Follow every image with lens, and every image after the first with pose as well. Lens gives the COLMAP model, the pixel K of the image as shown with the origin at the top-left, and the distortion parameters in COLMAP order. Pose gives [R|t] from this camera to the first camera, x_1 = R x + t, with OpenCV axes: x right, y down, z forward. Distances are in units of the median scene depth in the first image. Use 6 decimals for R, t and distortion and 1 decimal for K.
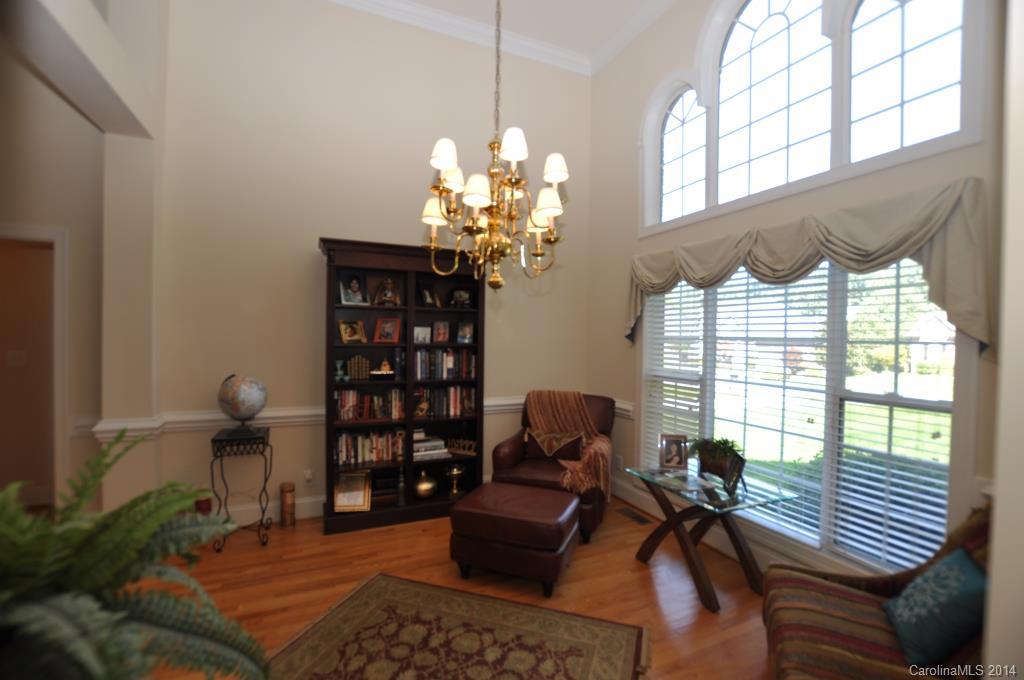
lens RADIAL K [[451.5, 0, 512.0], [0, 451.5, 340.0], [0, 0, 1]] dist [-0.022330, -0.000258]
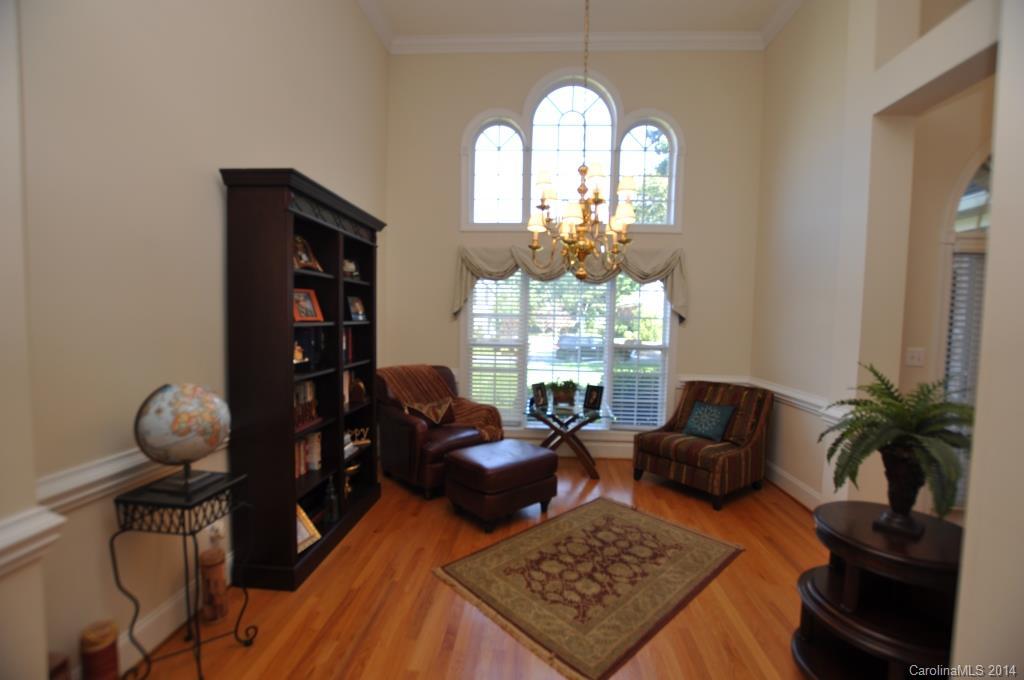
lens RADIAL K [[457.7, 0, 512.0], [0, 457.7, 340.0], [0, 0, 1]] dist [-0.024067, -0.000140]
pose [[0.463762, -0.049852, 0.884556, -0.992016], [-0.004121, 0.998283, 0.058422, -0.011015], [-0.885950, -0.030739, 0.462761, 0.417310]]
